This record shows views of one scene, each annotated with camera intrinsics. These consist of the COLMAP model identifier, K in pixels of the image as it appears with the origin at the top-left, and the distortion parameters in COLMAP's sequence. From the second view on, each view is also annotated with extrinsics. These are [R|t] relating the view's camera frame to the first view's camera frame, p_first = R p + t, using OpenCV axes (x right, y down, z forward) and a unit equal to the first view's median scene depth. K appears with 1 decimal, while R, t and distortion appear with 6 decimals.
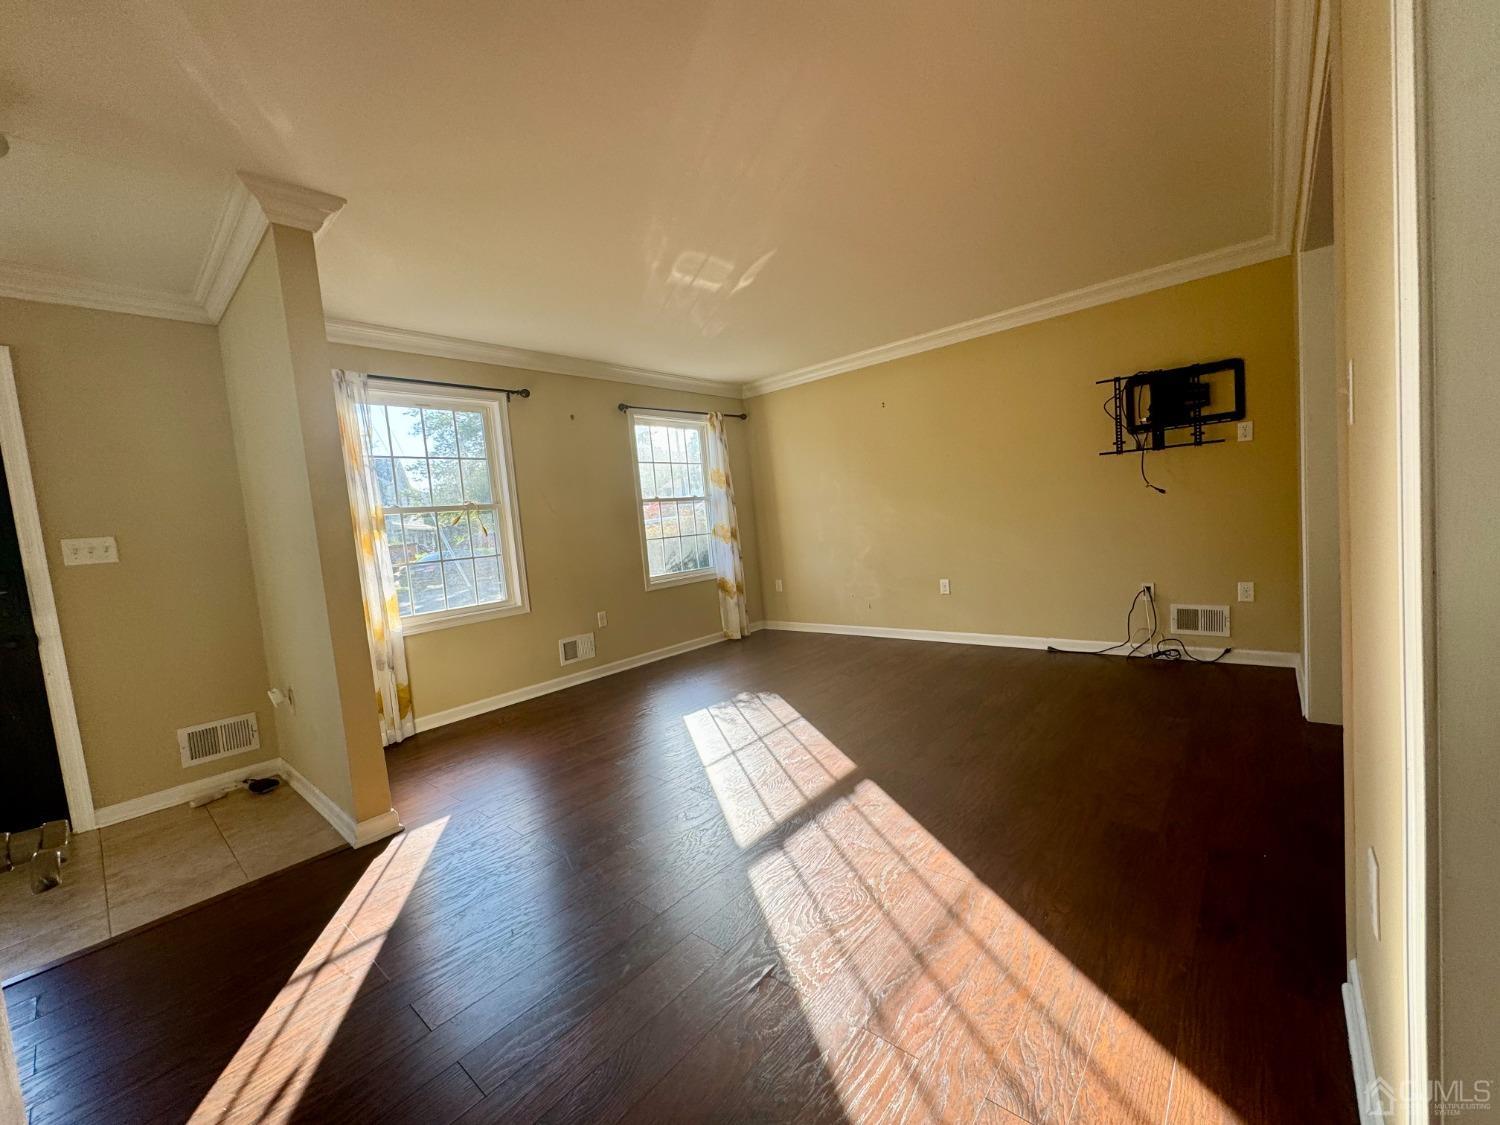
lens RADIAL K [[598.7, 0, 751.0], [0, 598.7, 569.6], [0, 0, 1]] dist [-0.001673, 0.000162]
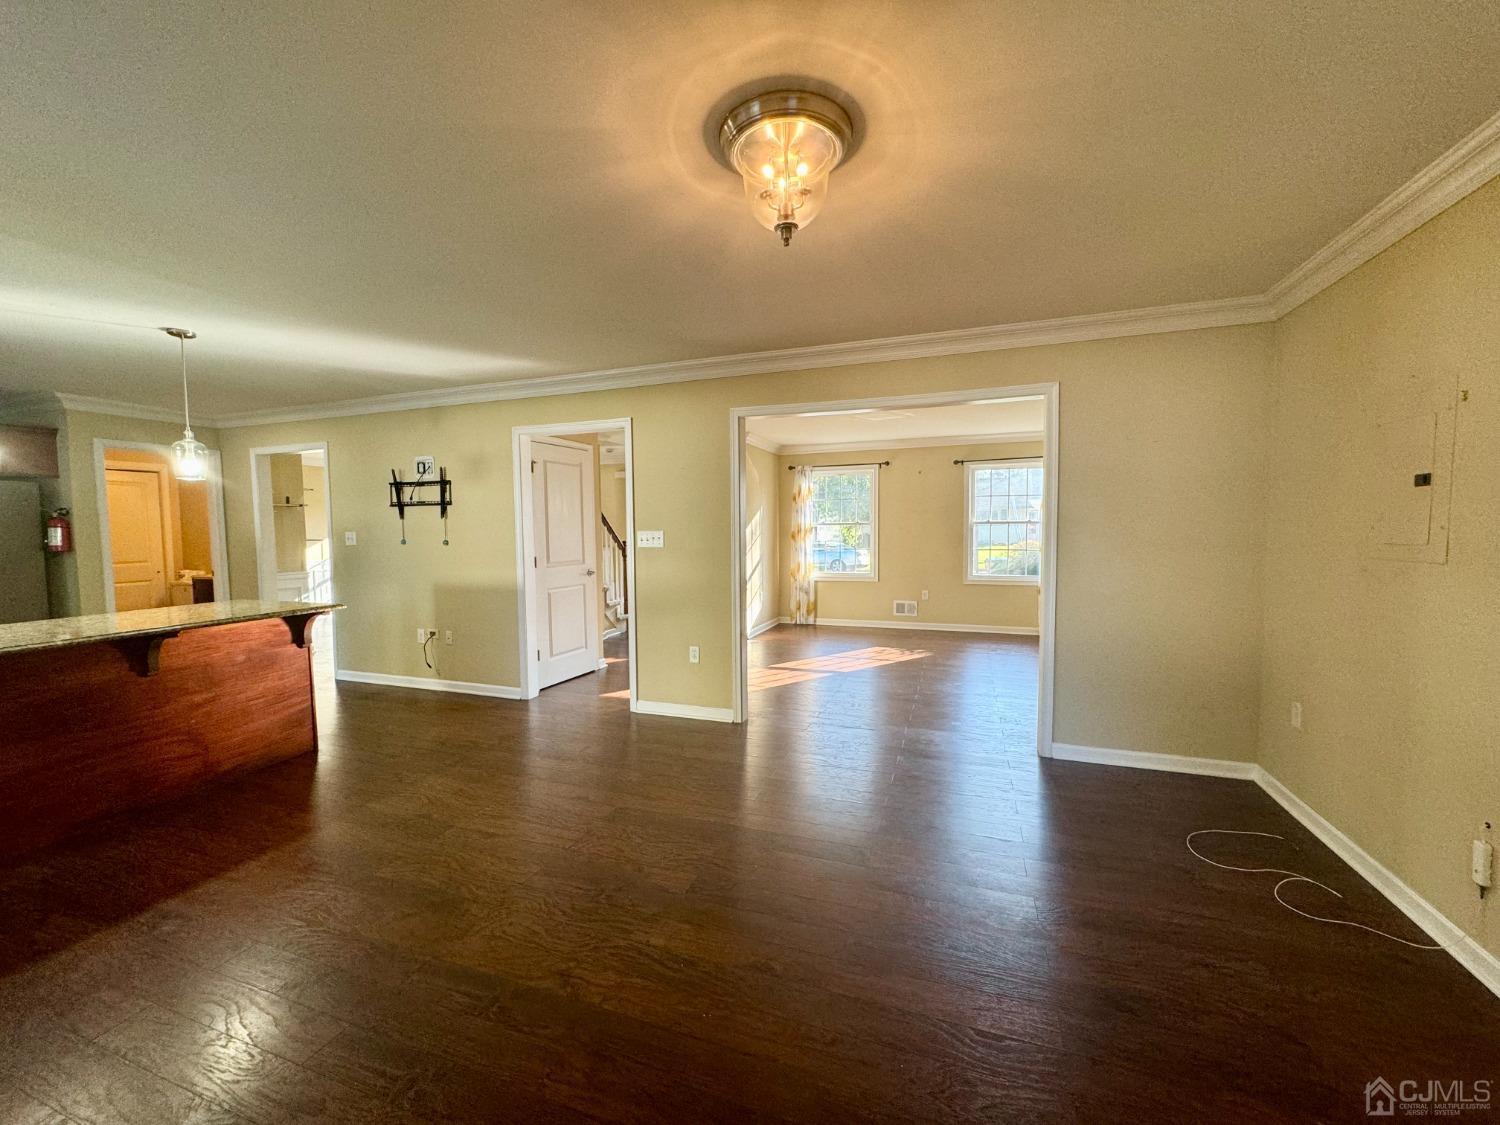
lens RADIAL K [[598.7, 0, 748.2], [0, 598.7, 562.6], [0, 0, 1]] dist [-0.001673, 0.000162]
pose [[0.354215, 0.136845, -0.925097, 1.306912], [-0.098203, 0.989209, 0.108728, -0.163008], [0.929994, 0.052334, 0.363831, -0.055409]]
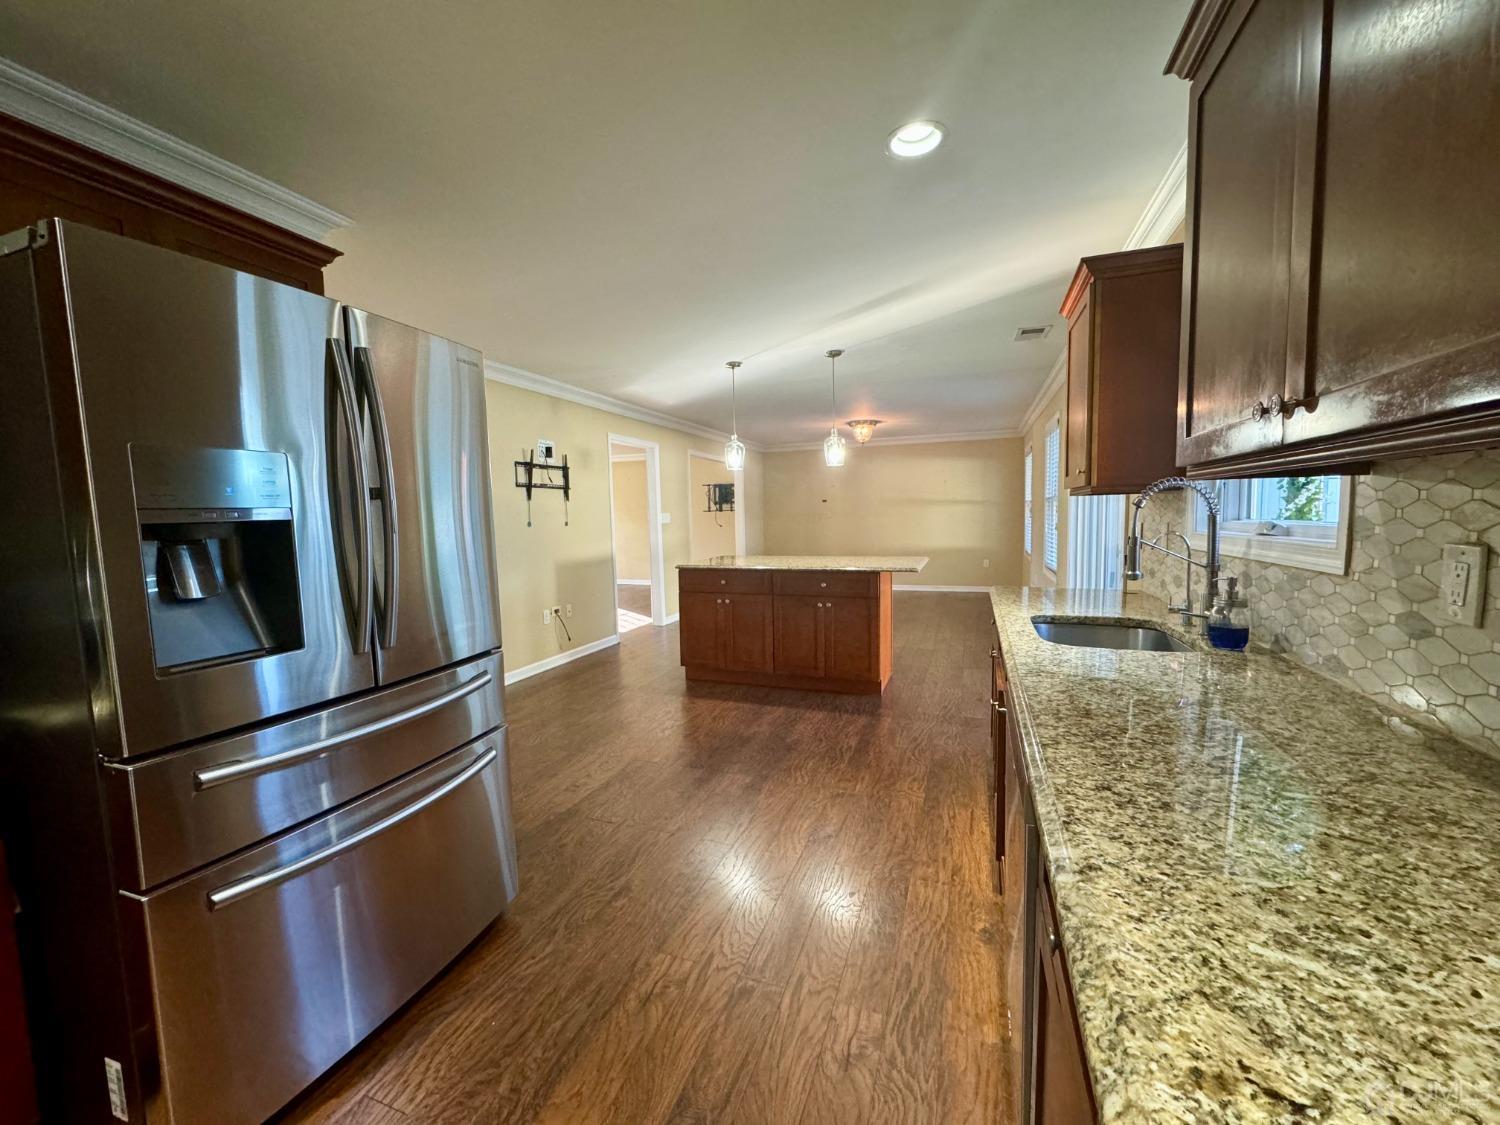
lens RADIAL K [[598.7, 0, 747.1], [0, 598.7, 565.0], [0, 0, 1]] dist [-0.001673, 0.000162]
pose [[0.936374, 0.032205, 0.349523, -0.172016], [-0.025700, 0.999400, -0.023235, 0.110107], [-0.350061, 0.012774, 0.936640, -1.618805]]
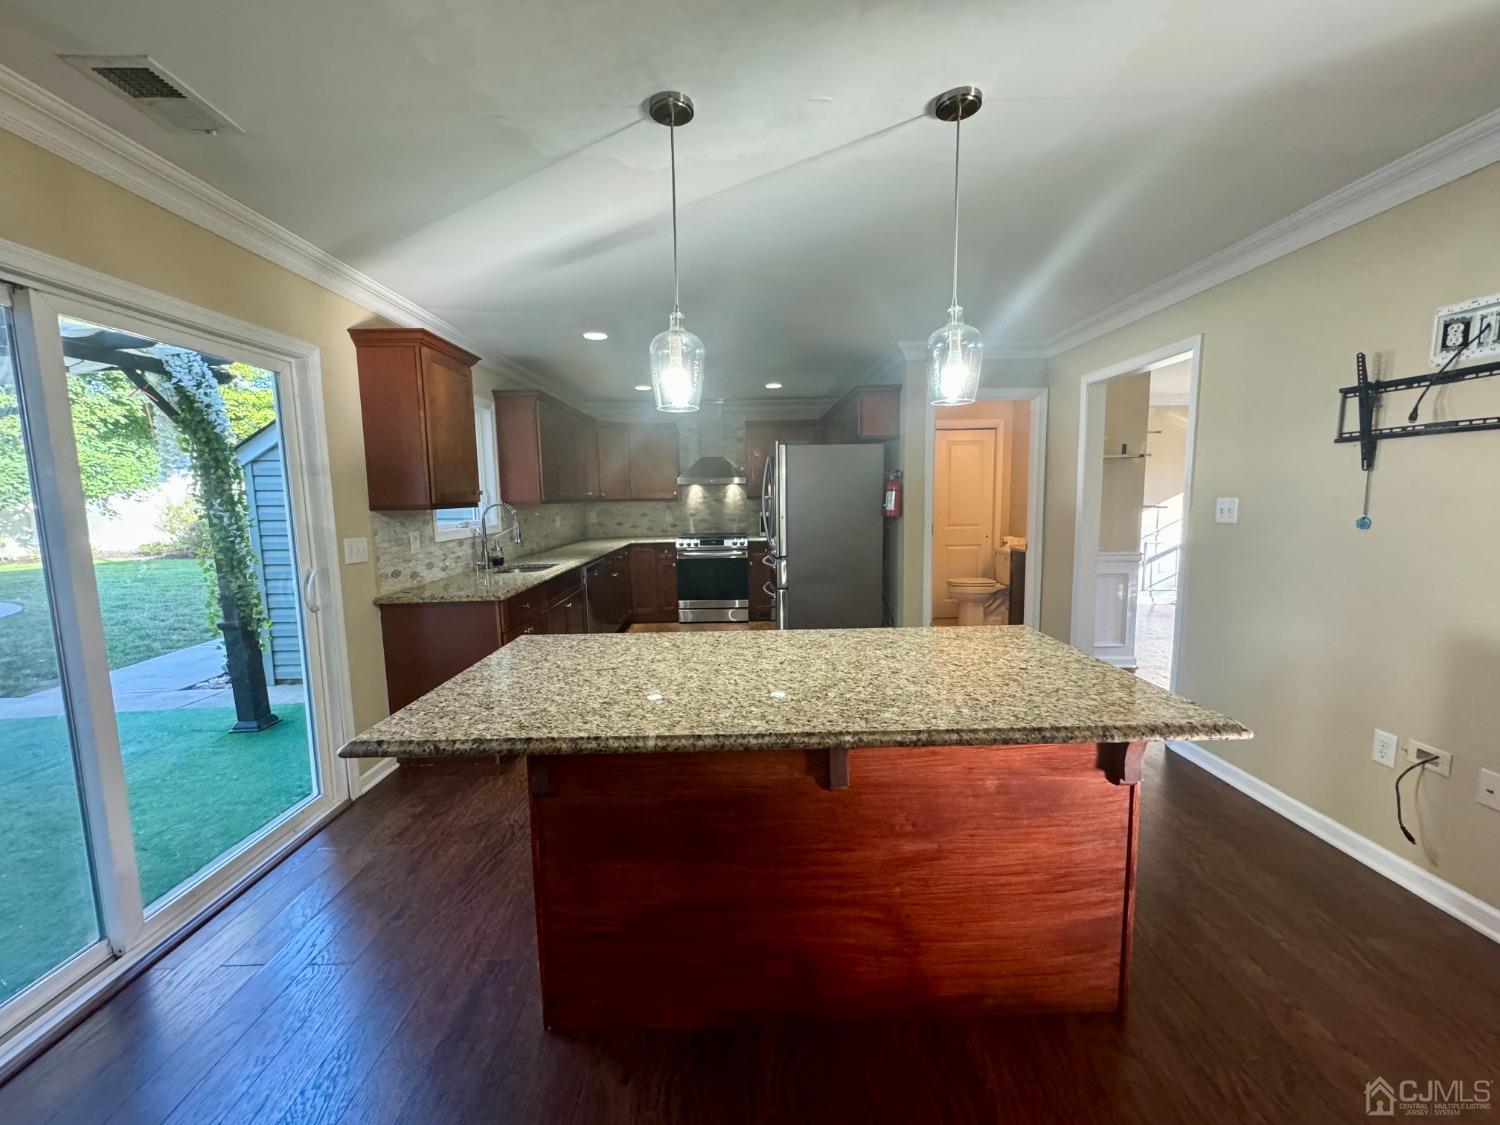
lens RADIAL K [[598.7, 0, 749.5], [0, 598.7, 562.9], [0, 0, 1]] dist [-0.001673, 0.000162]
pose [[-0.744502, 0.170872, -0.645383, 0.634169], [0.022947, 0.972670, 0.231053, -0.099771], [0.667226, 0.157210, -0.728076, -0.251053]]
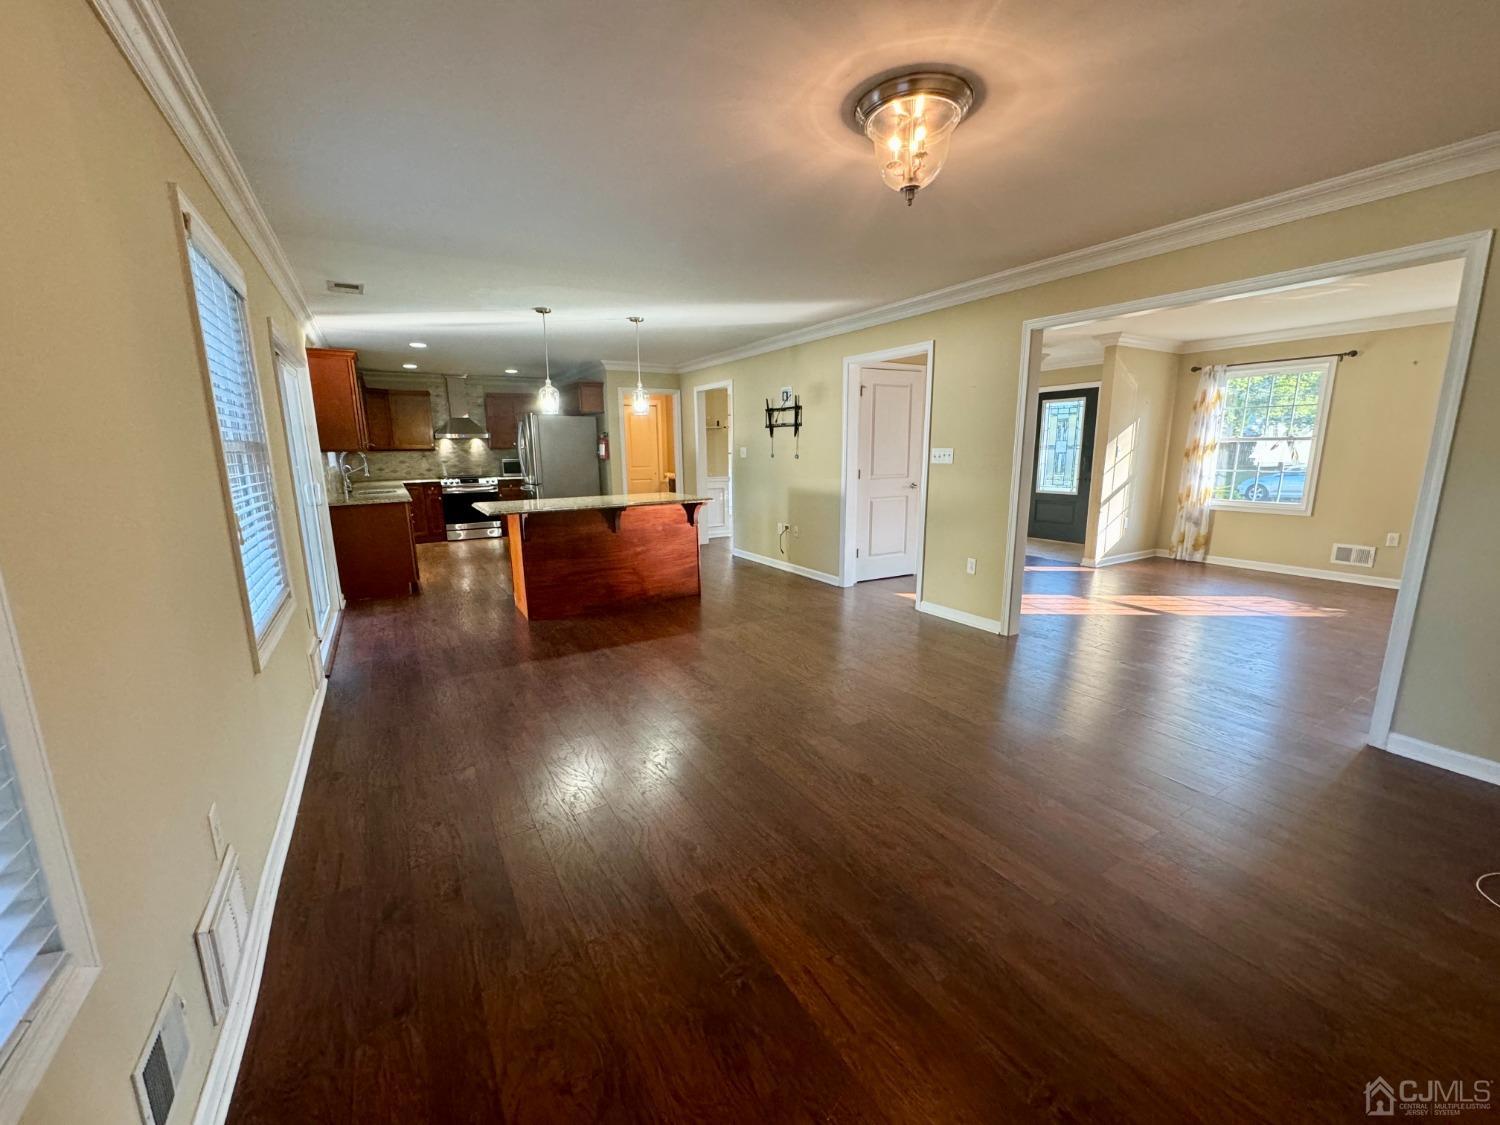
lens RADIAL K [[598.7, 0, 747.1], [0, 598.7, 561.8], [0, 0, 1]] dist [-0.001673, 0.000162]
pose [[-0.311166, 0.267115, -0.912045, 1.478611], [-0.042898, 0.954762, 0.294262, -0.200239], [0.949387, 0.130689, -0.285630, 0.173695]]
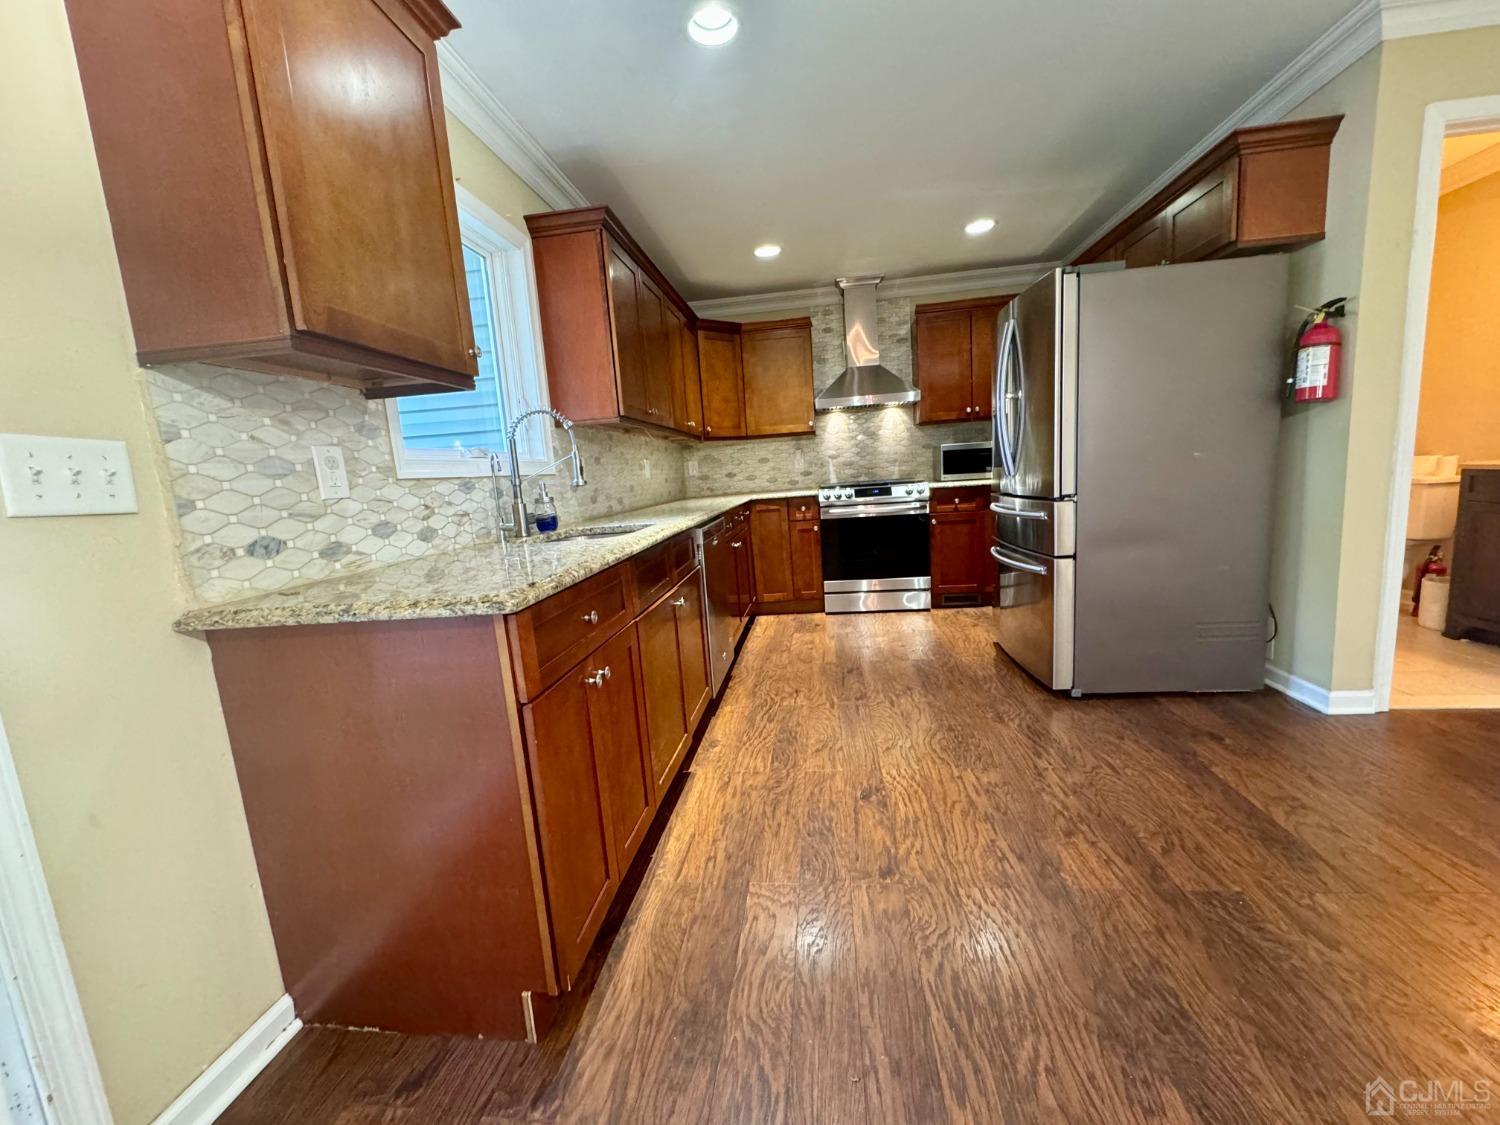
lens RADIAL K [[598.7, 0, 748.9], [0, 598.7, 559.3], [0, 0, 1]] dist [-0.001673, 0.000162]
pose [[-0.818092, 0.219715, -0.531461, 0.428457], [0.090171, 0.961716, 0.258787, 0.039309], [0.567974, 0.163789, -0.806584, -0.759336]]
